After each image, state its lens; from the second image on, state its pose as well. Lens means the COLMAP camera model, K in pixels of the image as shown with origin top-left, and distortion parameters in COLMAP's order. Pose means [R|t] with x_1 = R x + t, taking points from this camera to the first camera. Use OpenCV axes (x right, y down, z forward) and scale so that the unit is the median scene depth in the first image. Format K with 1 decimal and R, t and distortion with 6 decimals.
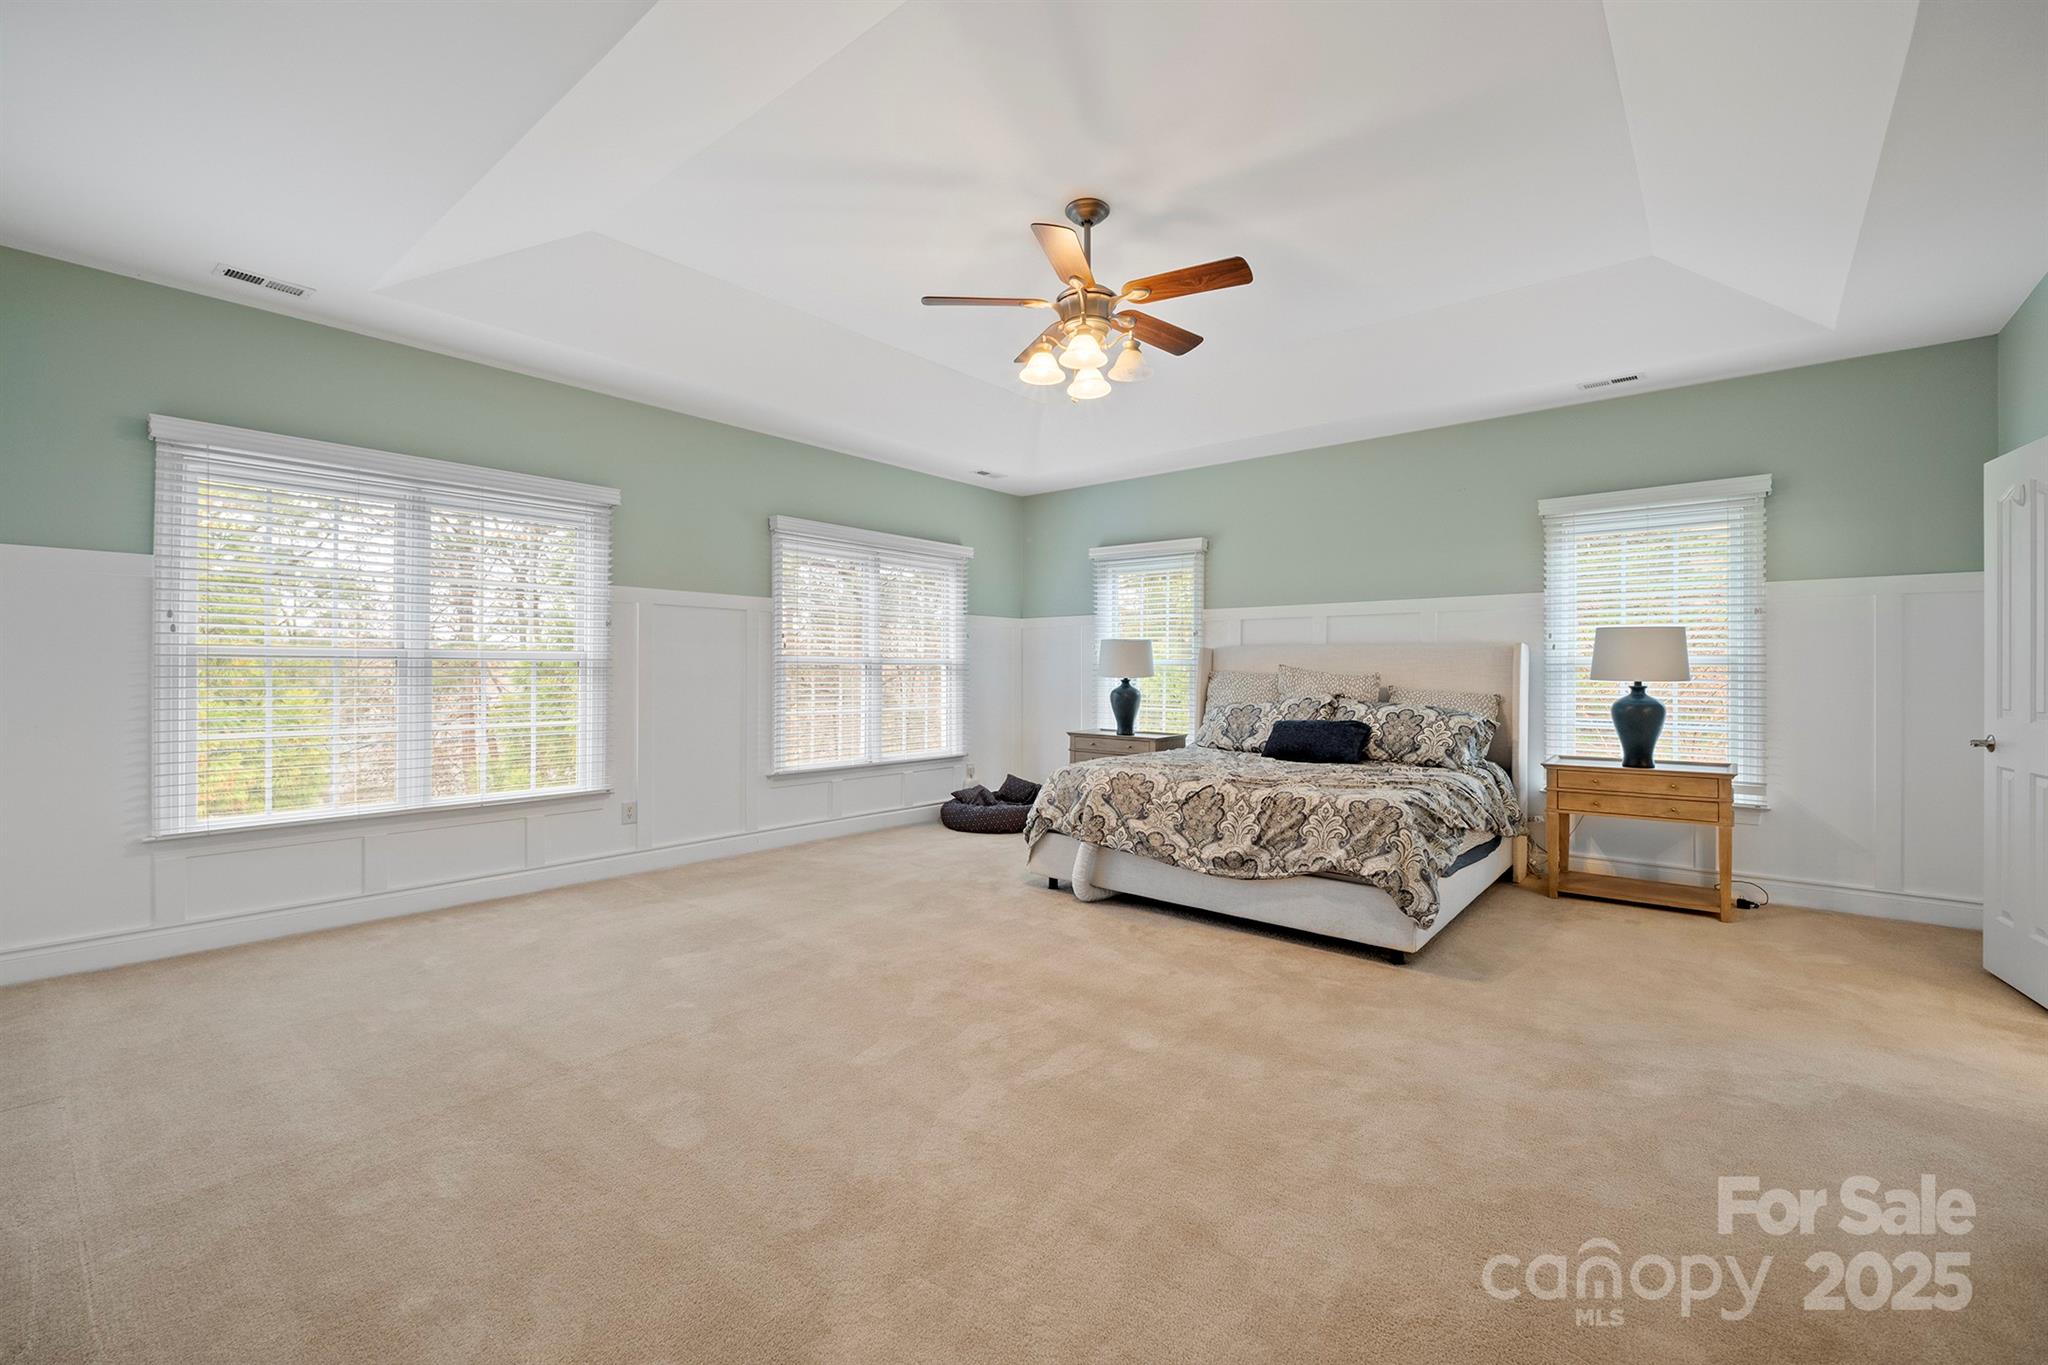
lens RADIAL K [[873.5, 0, 1034.8], [0, 873.5, 676.0], [0, 0, 1]] dist [-0.004543, 0.000096]
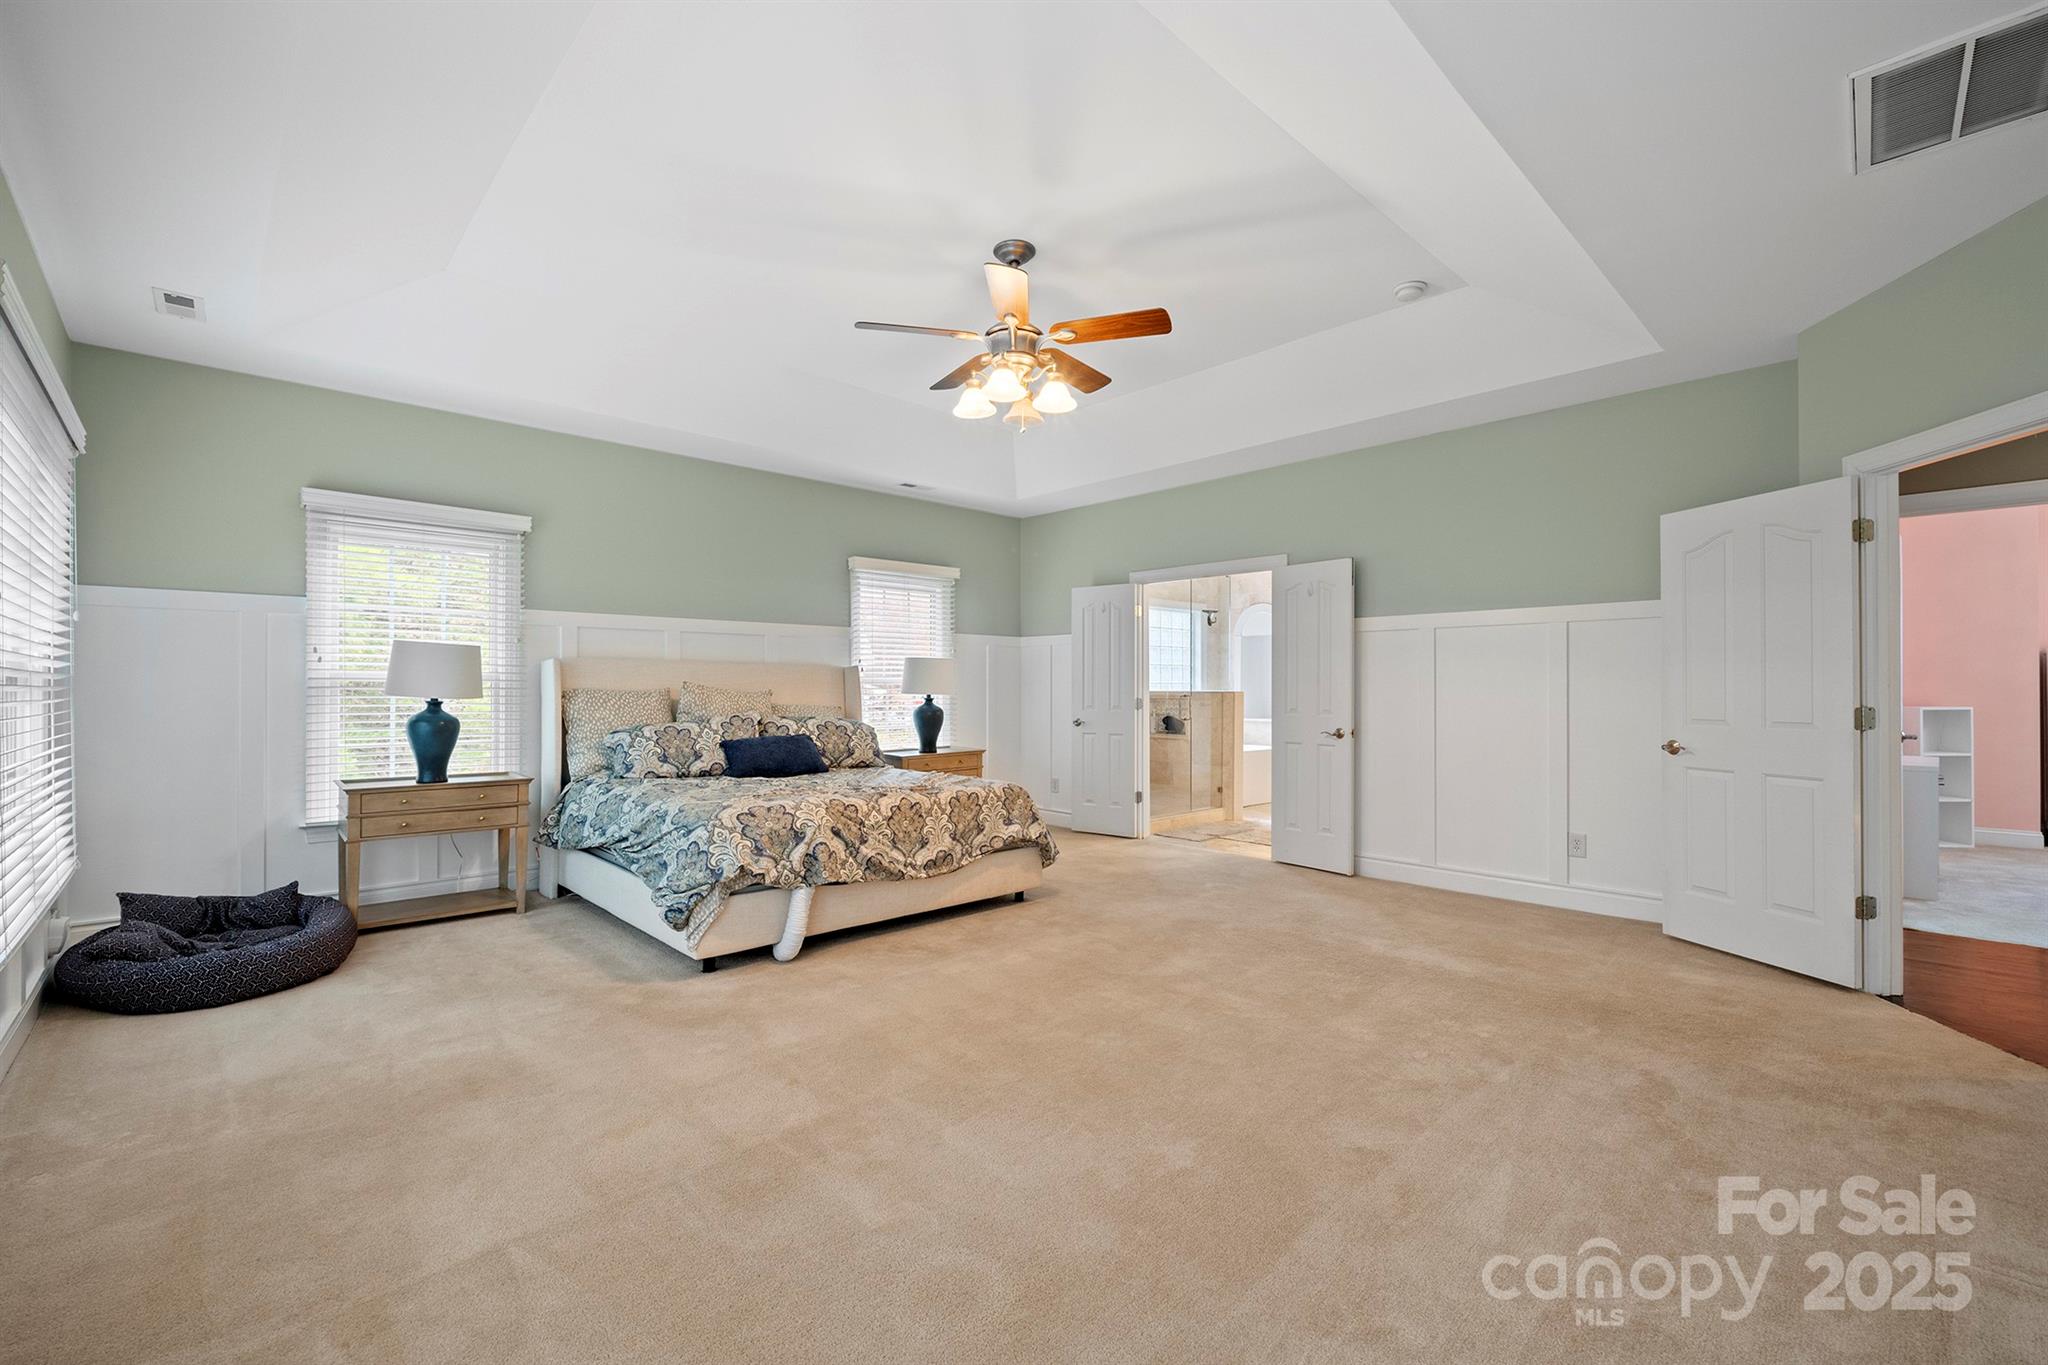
lens RADIAL K [[873.5, 0, 1037.4], [0, 873.5, 689.5], [0, 0, 1]] dist [-0.004543, 0.000096]
pose [[0.097167, -0.004485, 0.995258, -0.681747], [0.006038, 0.999974, 0.003917, -0.006538], [-0.995250, 0.005628, 0.097191, 0.603021]]
